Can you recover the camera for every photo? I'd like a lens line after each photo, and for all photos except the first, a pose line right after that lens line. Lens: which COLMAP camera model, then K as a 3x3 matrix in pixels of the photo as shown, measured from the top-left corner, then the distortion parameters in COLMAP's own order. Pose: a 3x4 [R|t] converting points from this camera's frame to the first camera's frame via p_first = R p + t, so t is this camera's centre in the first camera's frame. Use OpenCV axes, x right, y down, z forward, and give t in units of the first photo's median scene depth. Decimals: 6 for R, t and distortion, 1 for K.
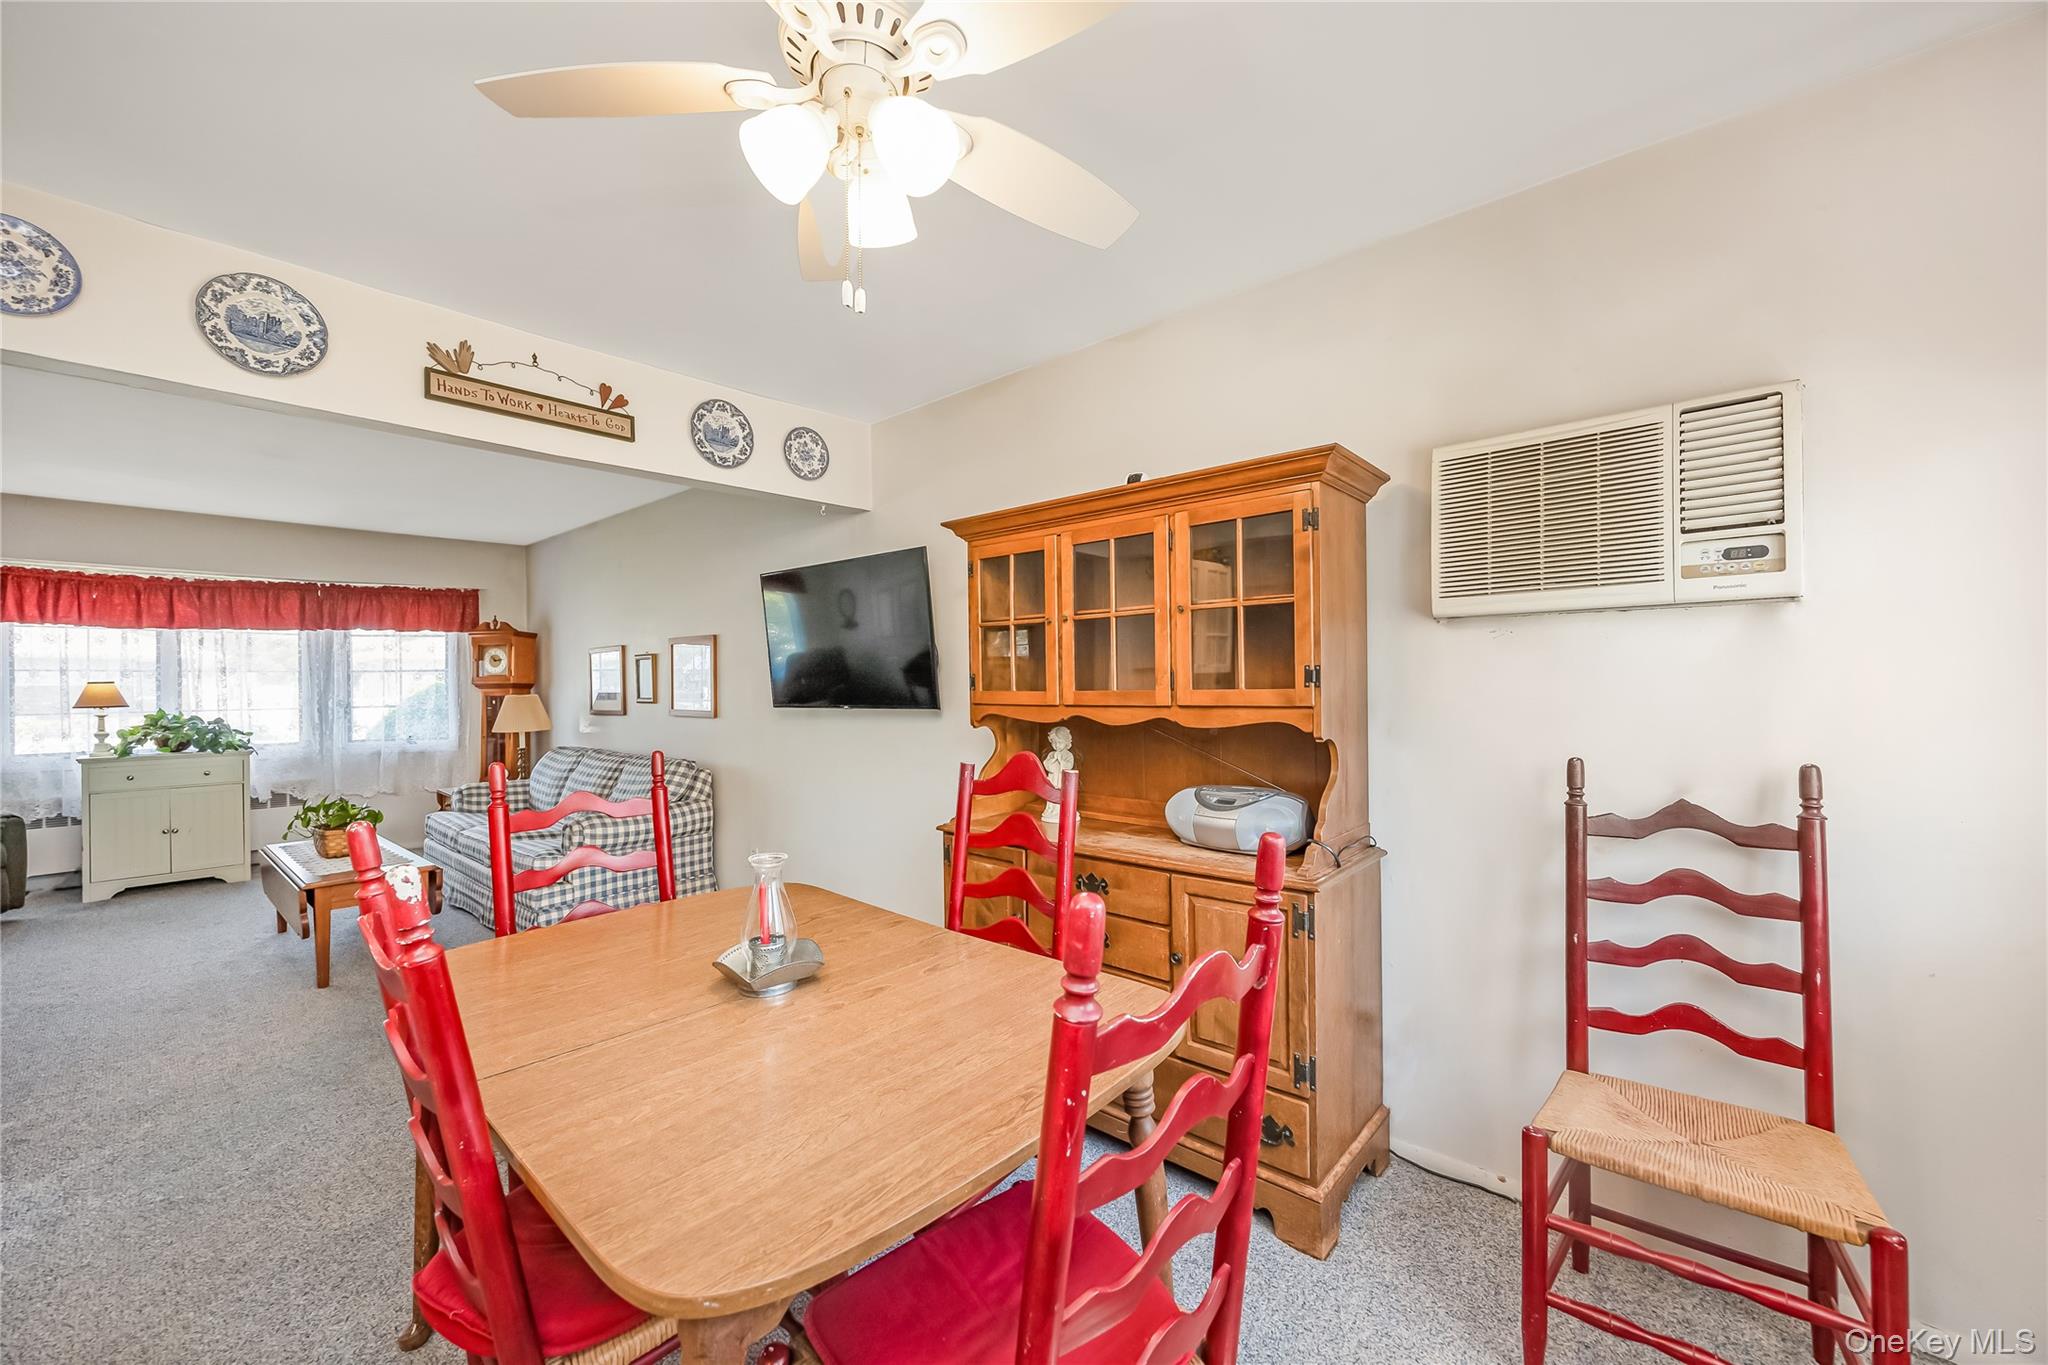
lens RADIAL K [[805.3, 0, 1026.3], [0, 805.3, 685.4], [0, 0, 1]] dist [0.003518, 0.001684]
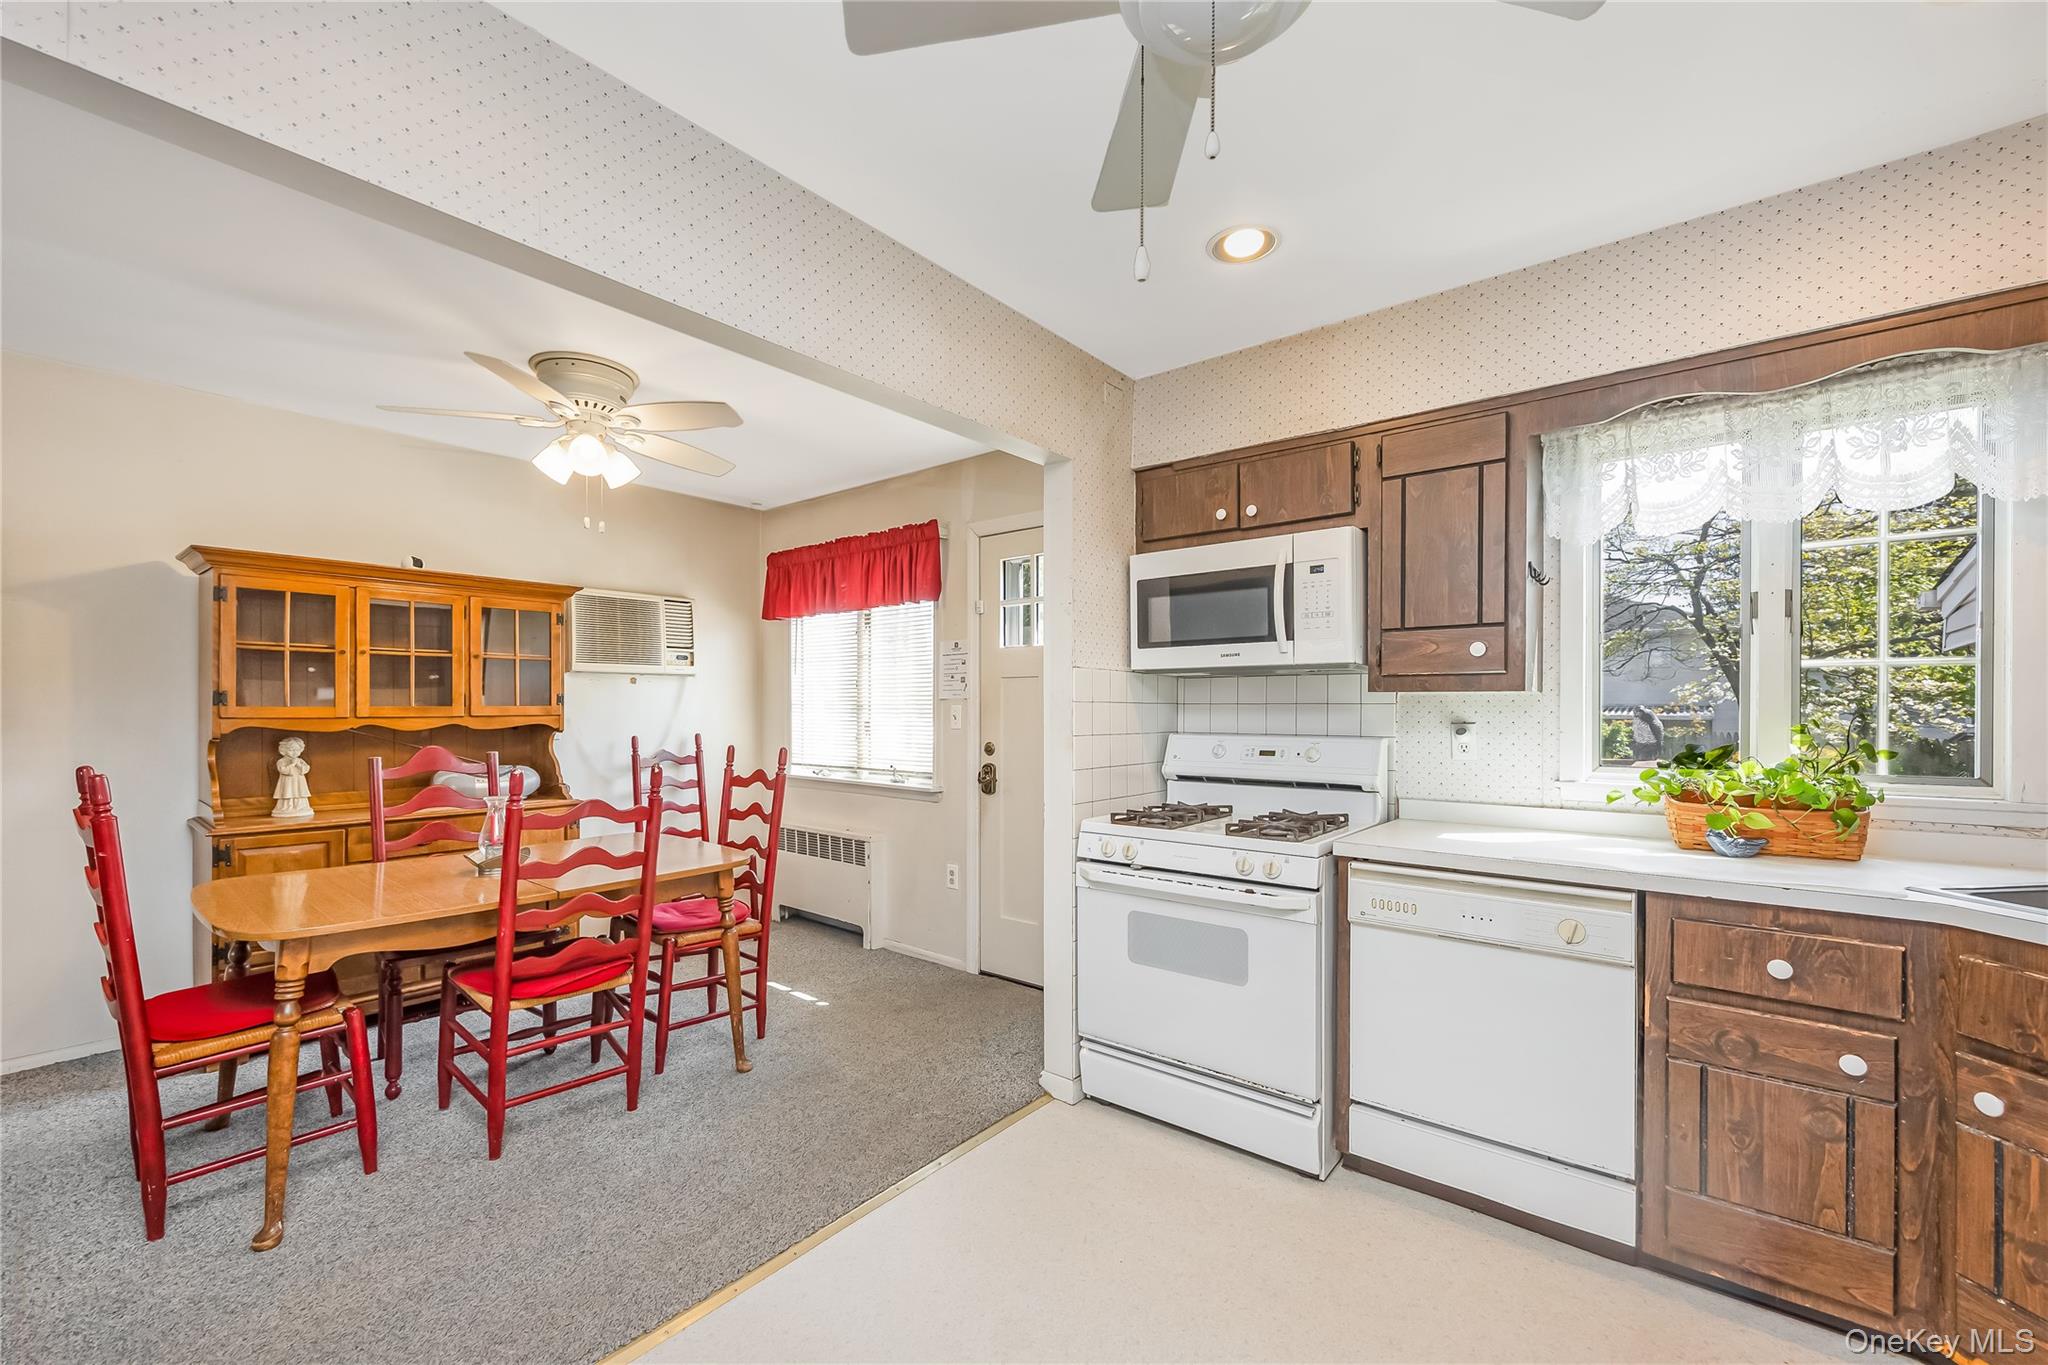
lens RADIAL K [[805.3, 0, 1028.7], [0, 805.3, 695.7], [0, 0, 1]] dist [0.003518, 0.001684]
pose [[-0.045610, 0.022924, 0.998696, -1.649211], [0.004158, 0.999732, -0.022758, 0.028357], [-0.998951, 0.003115, -0.045694, -0.045610]]
